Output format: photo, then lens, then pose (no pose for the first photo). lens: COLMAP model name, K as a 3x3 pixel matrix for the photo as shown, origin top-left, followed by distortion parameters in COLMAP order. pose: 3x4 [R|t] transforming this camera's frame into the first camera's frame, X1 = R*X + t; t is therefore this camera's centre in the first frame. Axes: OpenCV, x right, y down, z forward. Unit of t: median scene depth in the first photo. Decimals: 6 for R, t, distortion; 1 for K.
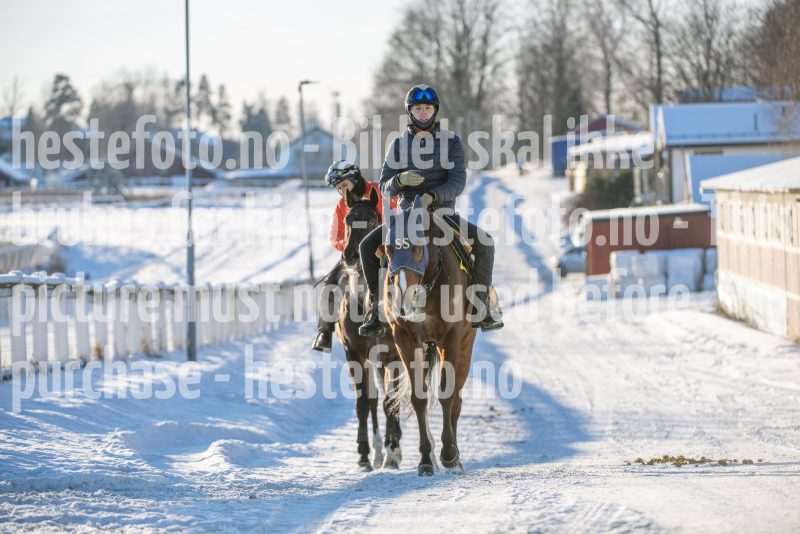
lens RADIAL K [[4604.3, 0, 399.9], [0, 4604.3, 266.6], [0, 0, 1]] dist [-0.103716, 0.000000]
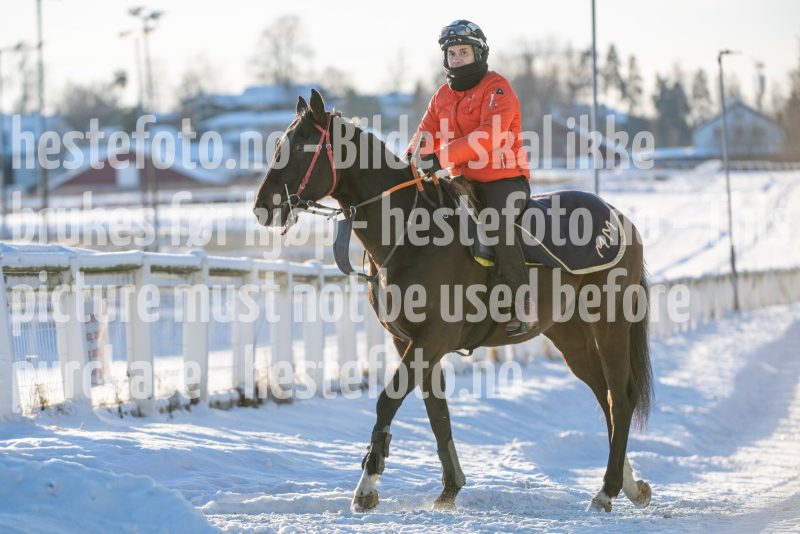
lens RADIAL K [[4604.3, 0, 399.8], [0, 4604.3, 267.6], [0, 0, 1]] dist [-0.103716, 0.000000]
pose [[0.996101, -0.001346, -0.088215, -0.004840], [0.001207, 0.999998, -0.001631, 0.003151], [0.088217, 0.001518, 0.996100, 0.105785]]
